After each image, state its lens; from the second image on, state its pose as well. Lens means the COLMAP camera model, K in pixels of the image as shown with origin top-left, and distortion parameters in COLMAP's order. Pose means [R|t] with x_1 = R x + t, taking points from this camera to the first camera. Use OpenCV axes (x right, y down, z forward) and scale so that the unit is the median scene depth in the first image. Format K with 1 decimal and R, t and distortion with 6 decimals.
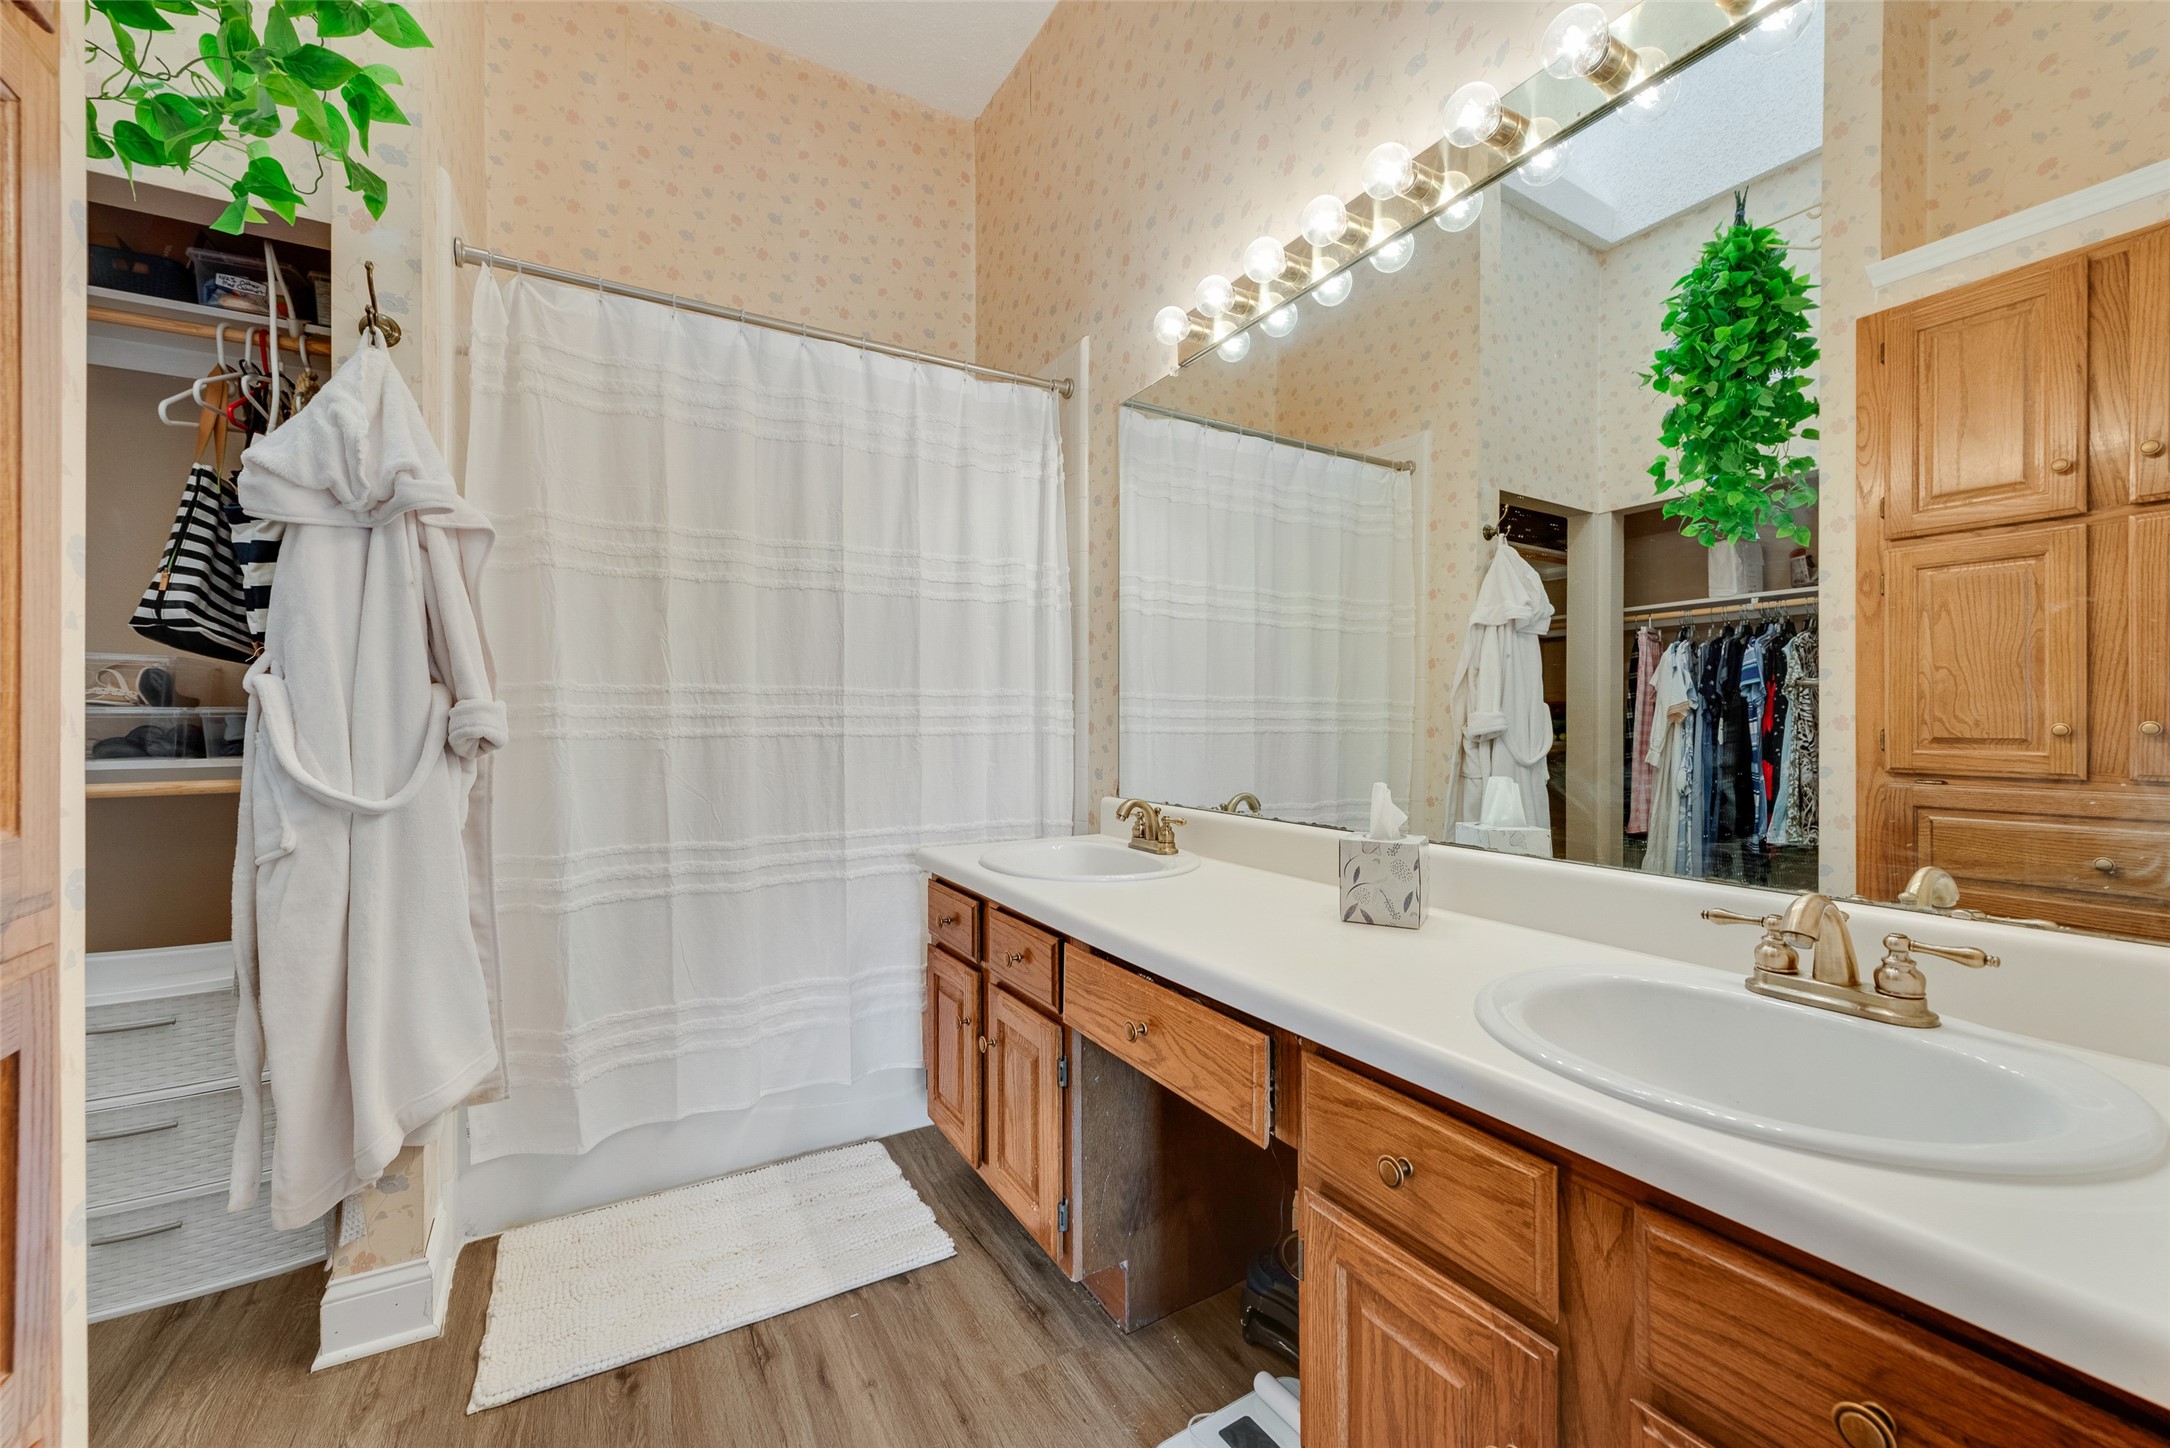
lens RADIAL K [[832.1, 0, 1068.7], [0, 832.1, 708.8], [0, 0, 1]] dist [0.015197, -0.004391]
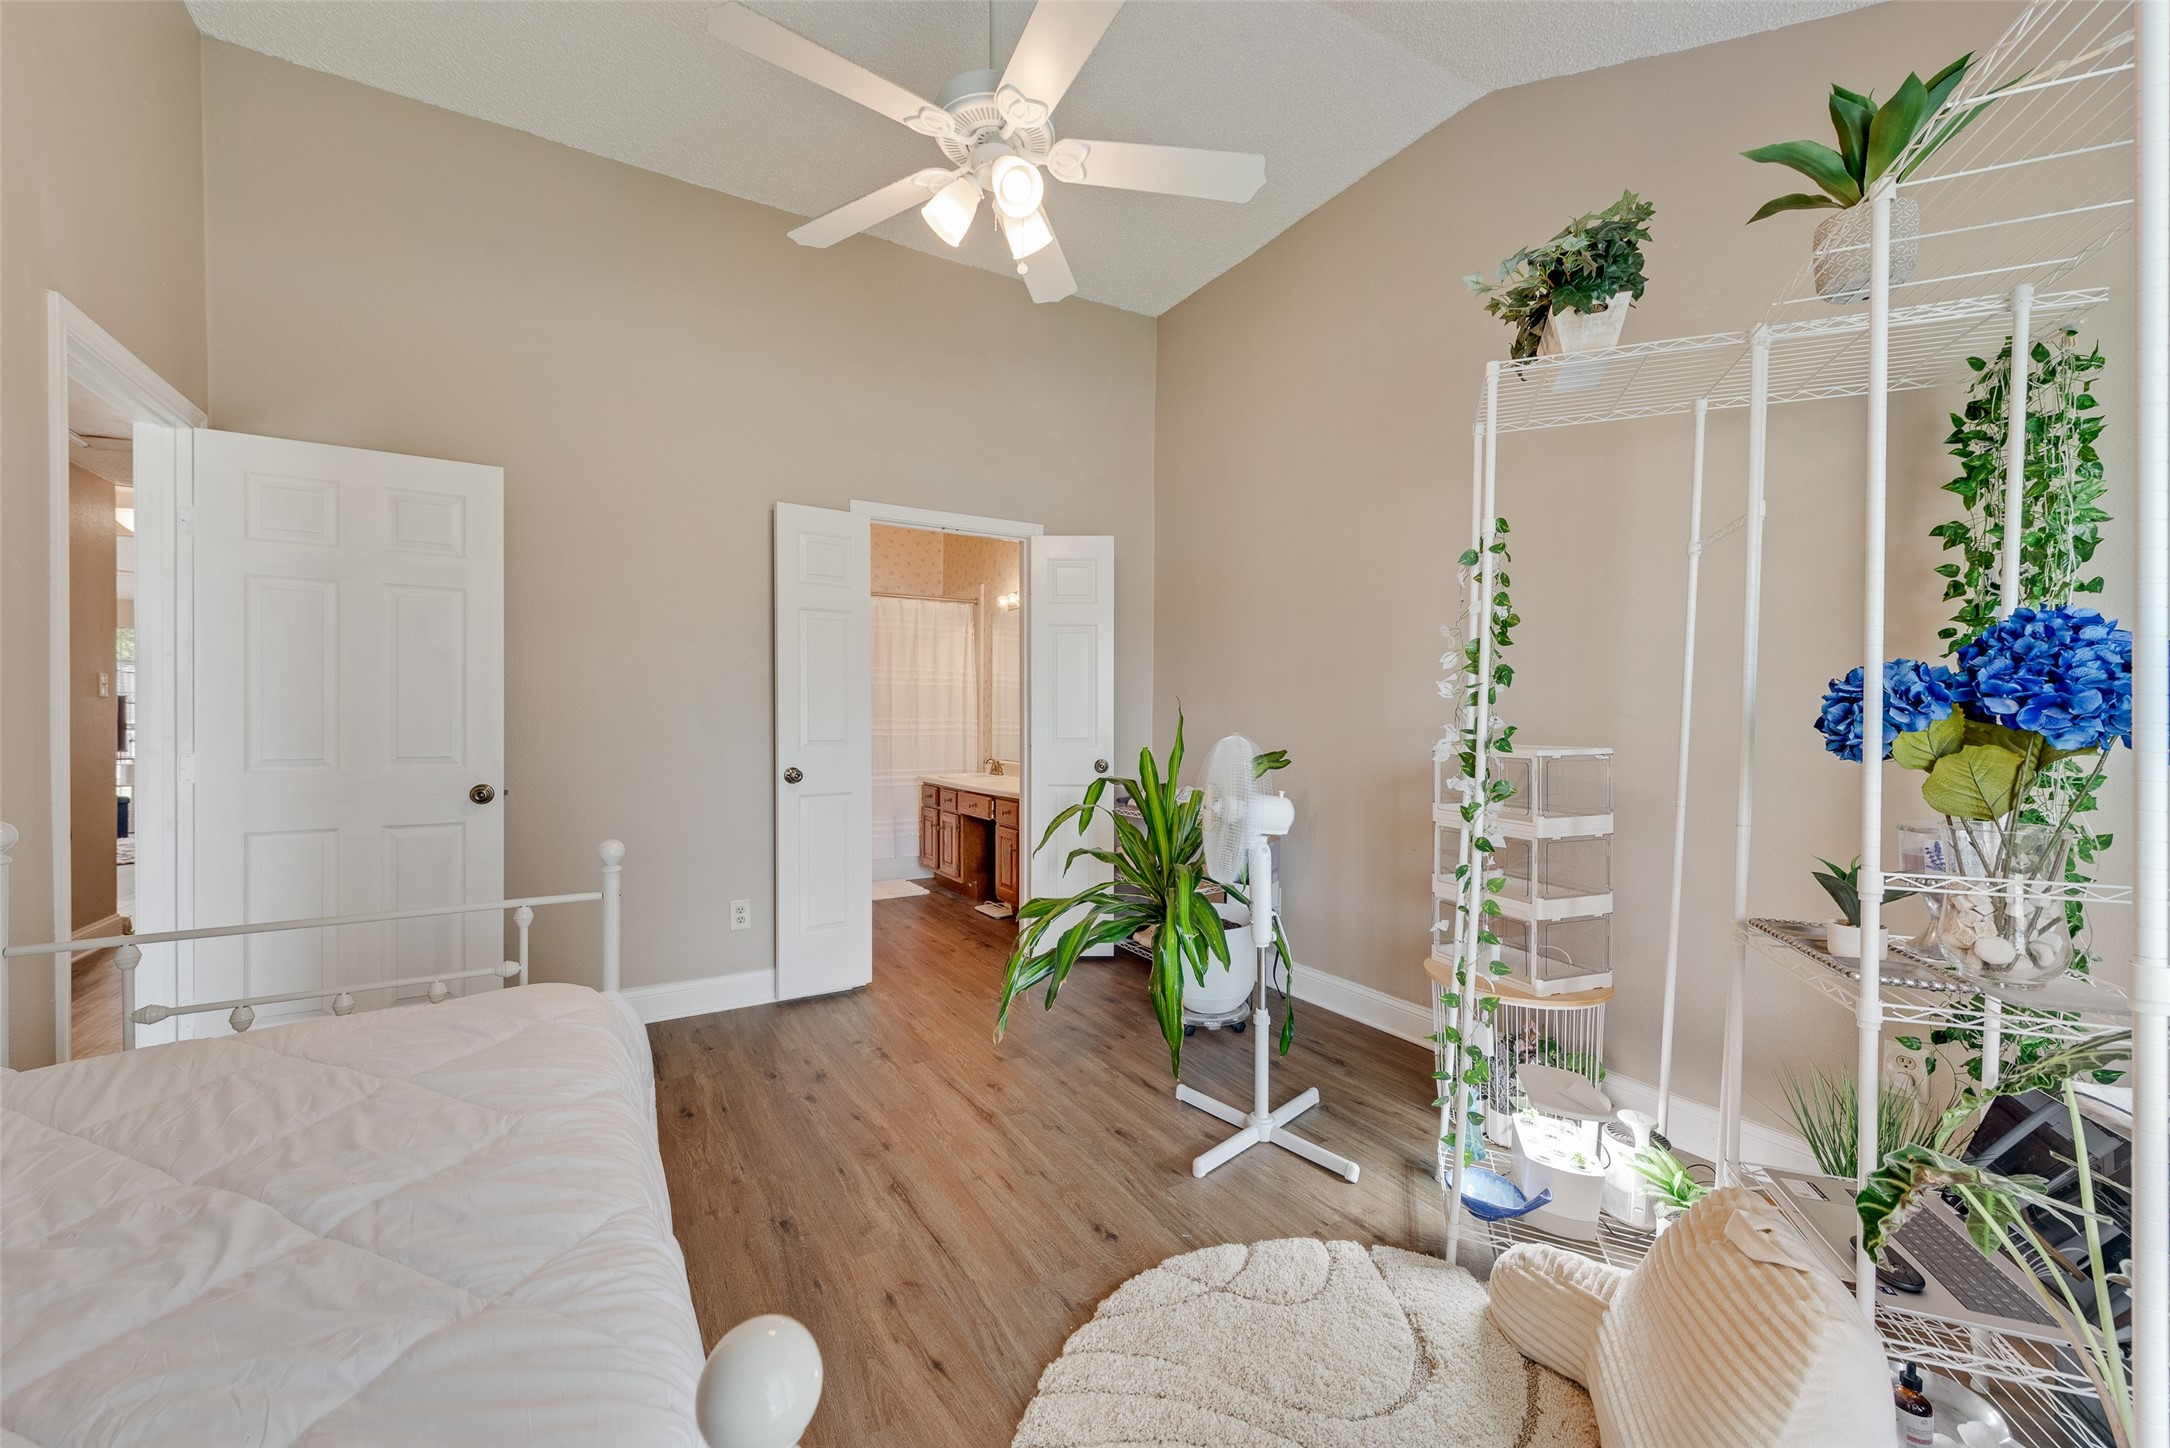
lens RADIAL K [[832.1, 0, 1068.7], [0, 832.1, 708.8], [0, 0, 1]] dist [0.015197, -0.004391]
pose [[0.999831, 0.006169, 0.017307, 0.272455], [-0.006268, 0.999964, 0.005679, -0.077844], [-0.017271, -0.005787, 0.999834, -1.779209]]
